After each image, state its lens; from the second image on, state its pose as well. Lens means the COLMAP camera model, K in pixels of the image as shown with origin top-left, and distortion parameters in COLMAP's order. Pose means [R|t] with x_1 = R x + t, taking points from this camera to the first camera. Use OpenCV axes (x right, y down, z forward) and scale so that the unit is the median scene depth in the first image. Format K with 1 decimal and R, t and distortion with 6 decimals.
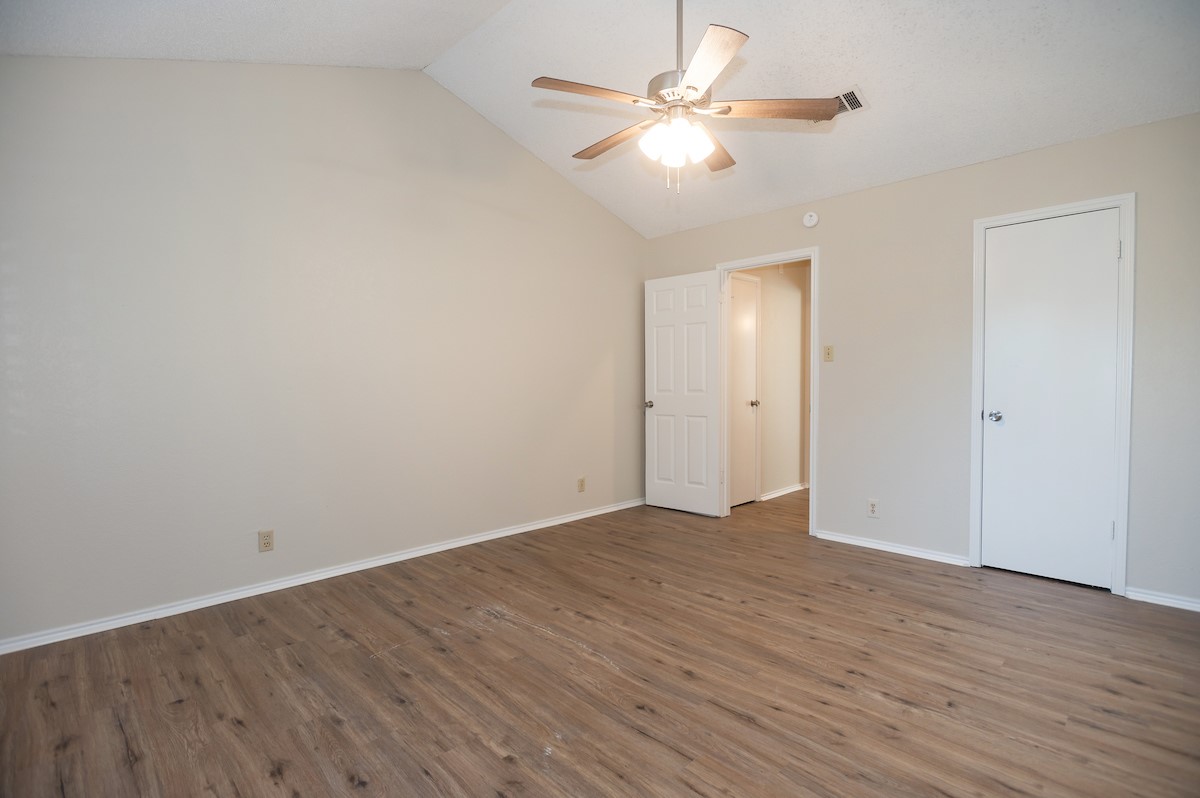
lens RADIAL K [[572.8, 0, 600.0], [0, 572.8, 399.0], [0, 0, 1]] dist [-0.006357, -0.000057]
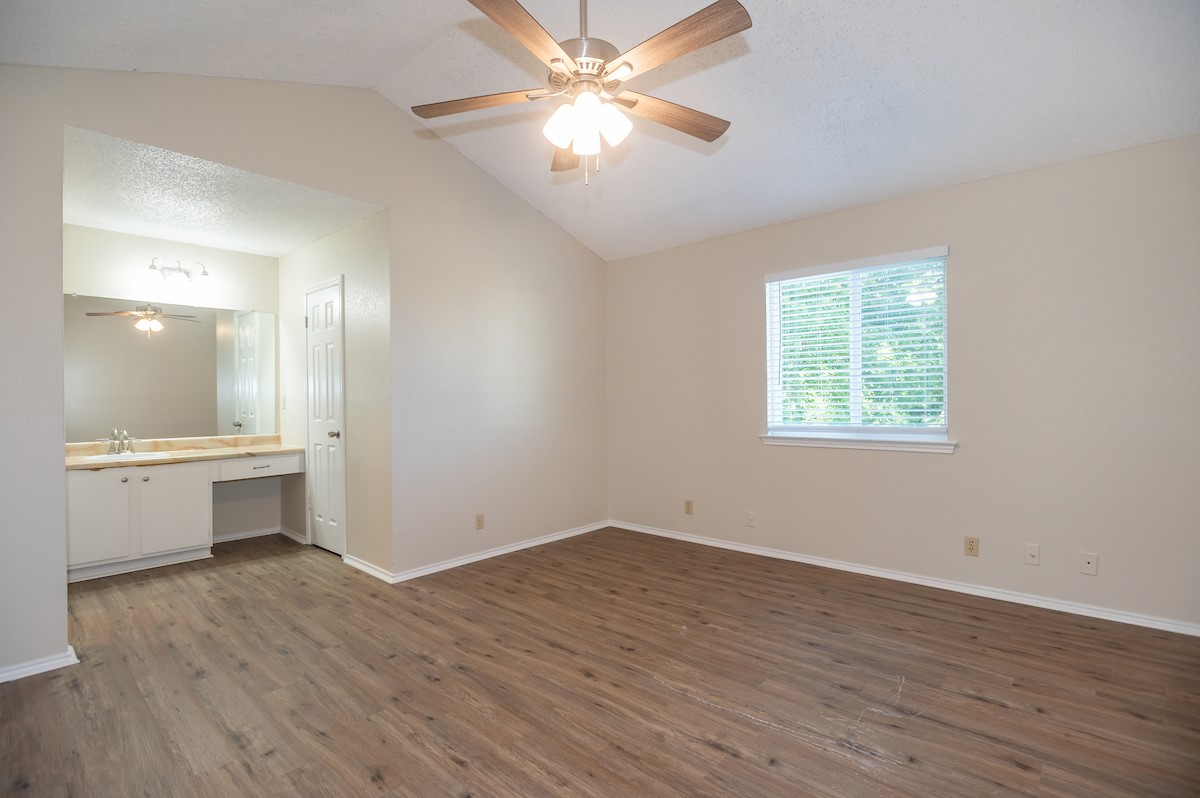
lens RADIAL K [[564.5, 0, 623.1], [0, 564.5, 399.0], [0, 0, 1]] dist [-0.009979, 0.000177]
pose [[-0.994626, 0.014055, -0.102576, 0.168375], [0.010432, 0.999306, 0.035769, -0.068802], [0.103007, 0.034506, -0.994082, 1.787082]]
